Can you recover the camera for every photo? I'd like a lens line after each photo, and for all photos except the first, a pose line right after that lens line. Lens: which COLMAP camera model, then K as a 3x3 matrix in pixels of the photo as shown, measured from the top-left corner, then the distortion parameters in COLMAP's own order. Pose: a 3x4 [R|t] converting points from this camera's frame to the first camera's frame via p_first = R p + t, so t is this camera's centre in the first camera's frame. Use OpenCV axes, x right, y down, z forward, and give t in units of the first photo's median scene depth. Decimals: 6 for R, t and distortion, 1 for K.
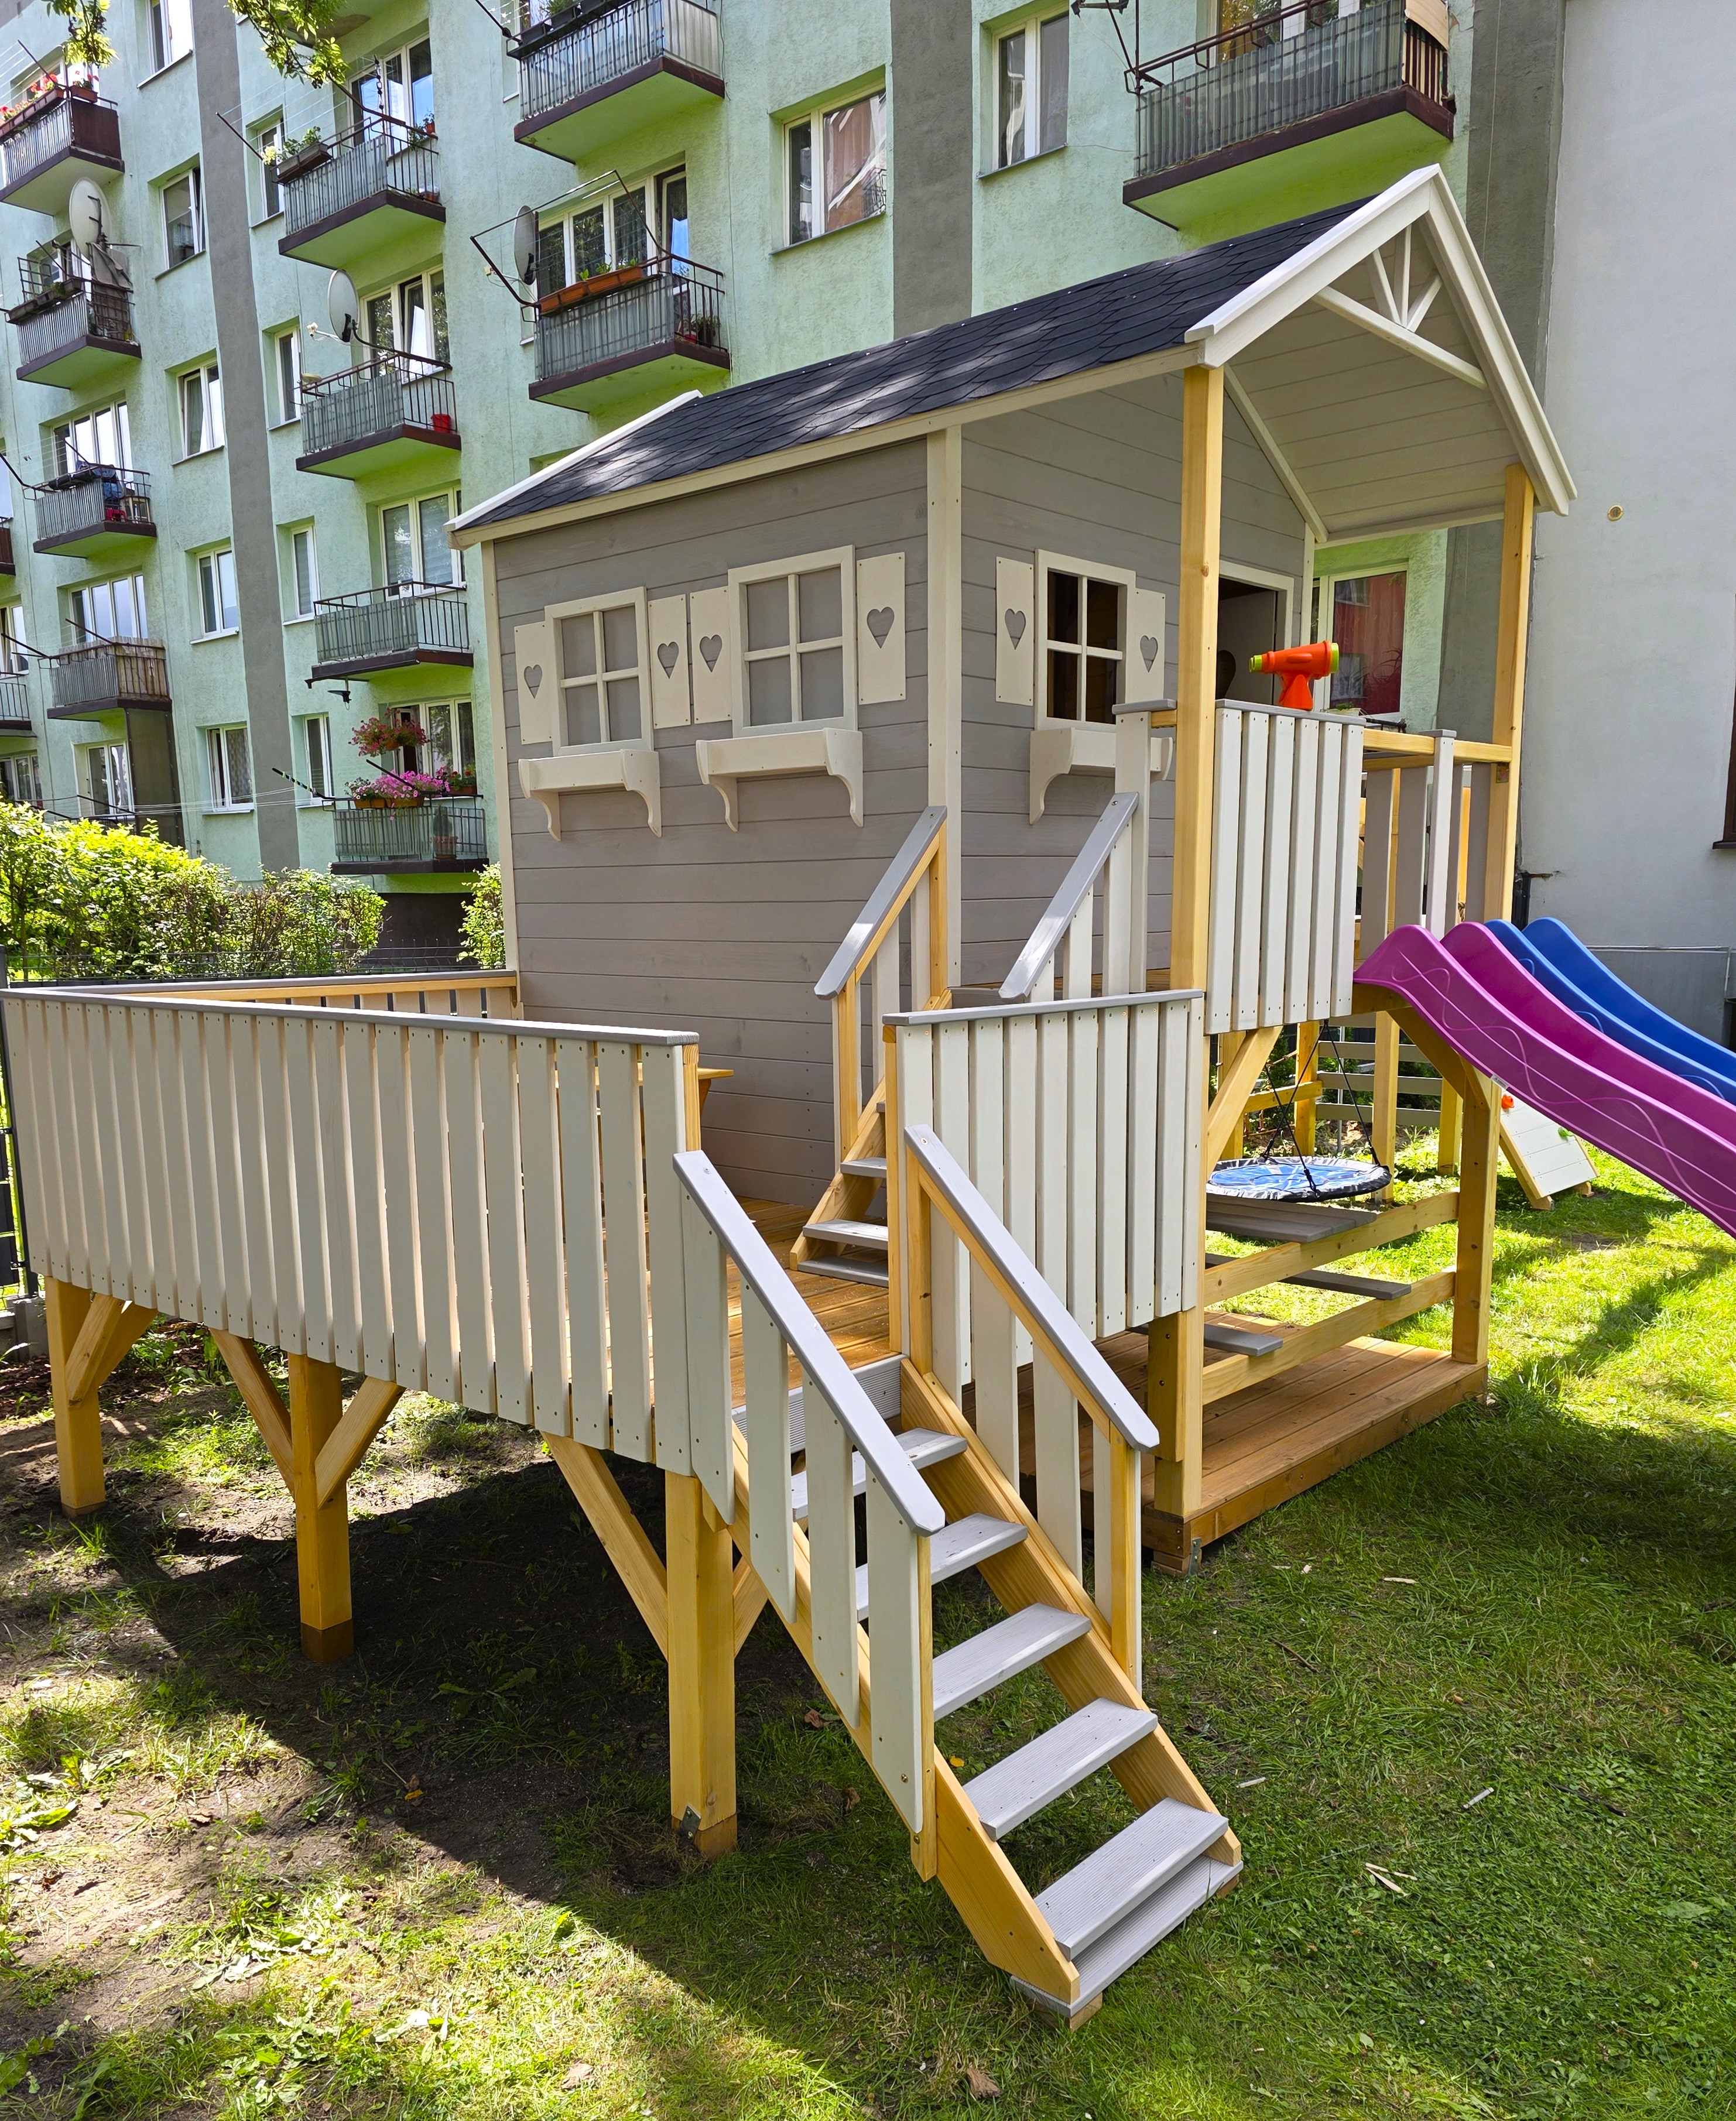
lens RADIAL K [[1669.8, 0, 864.5], [0, 1669.8, 1225.3], [0, 0, 1]] dist [0.027244, -0.009836]
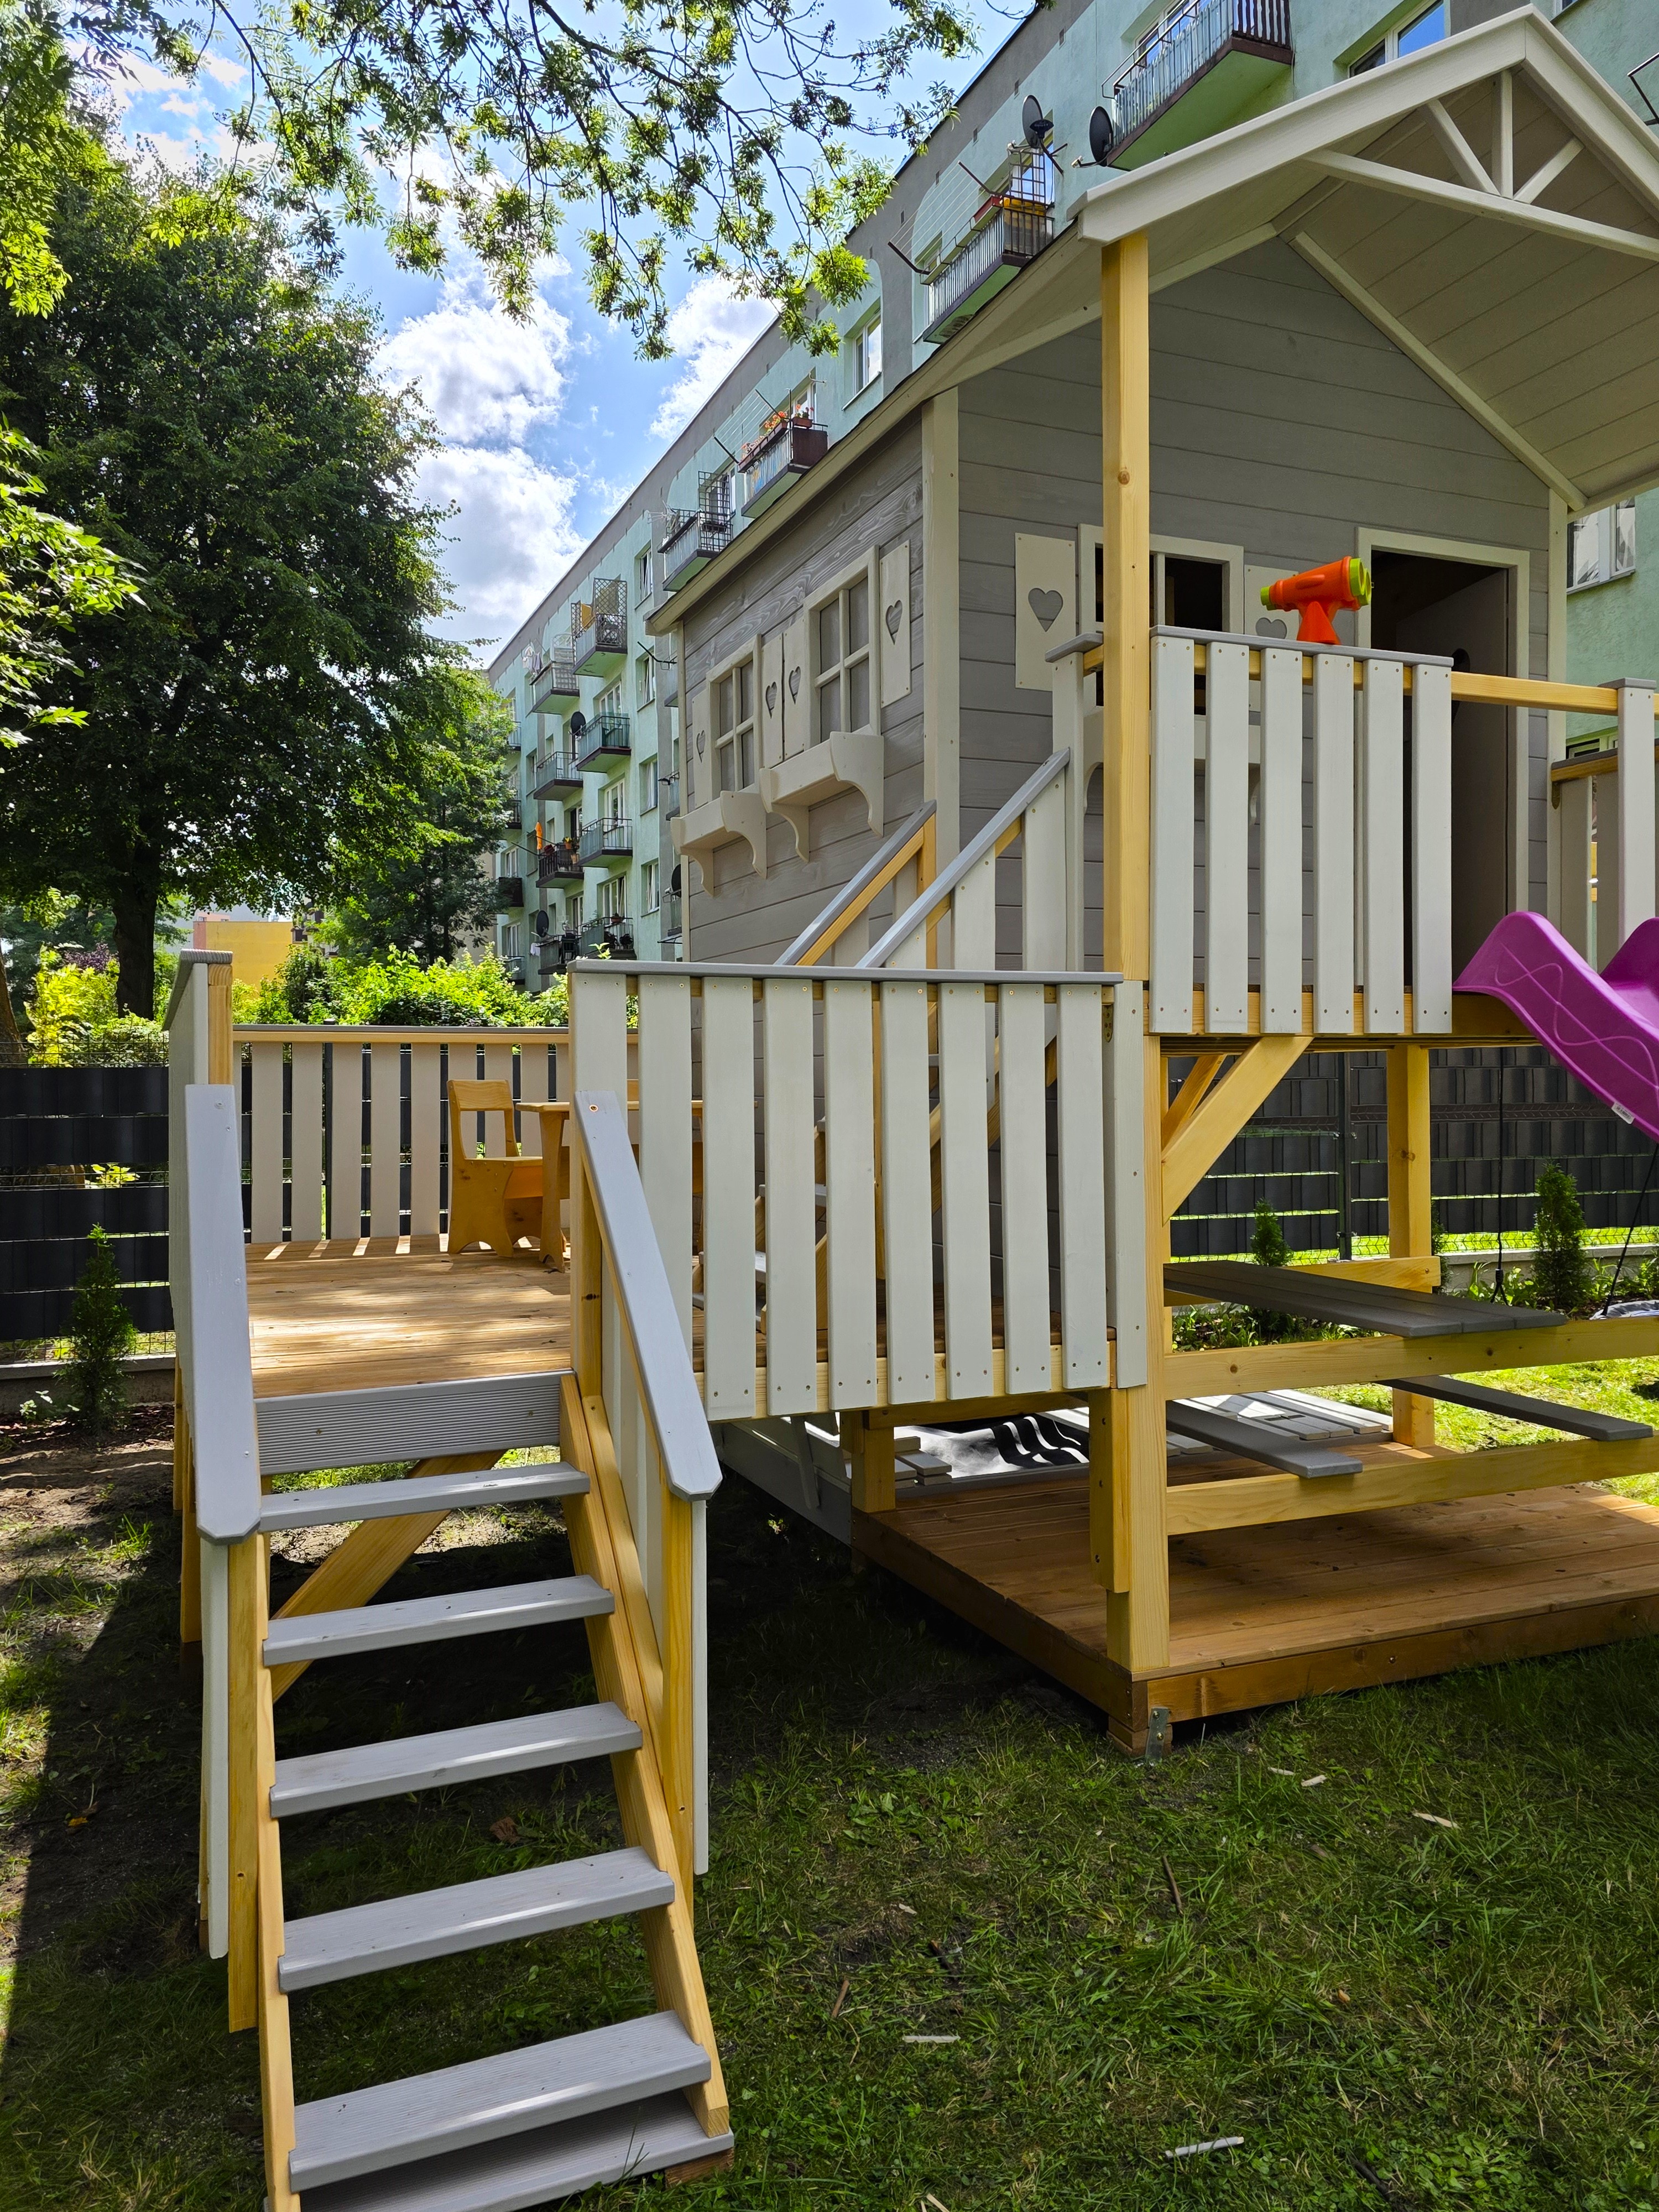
lens RADIAL K [[1611.7, 0, 829.5], [0, 1611.7, 1106.0], [0, 0, 1]] dist [0.022052, -0.003221]
pose [[0.905774, 0.008638, -0.423674, 0.320321], [-0.083573, 0.983797, -0.158613, 0.043763], [0.415439, 0.179076, 0.891820, 0.215661]]
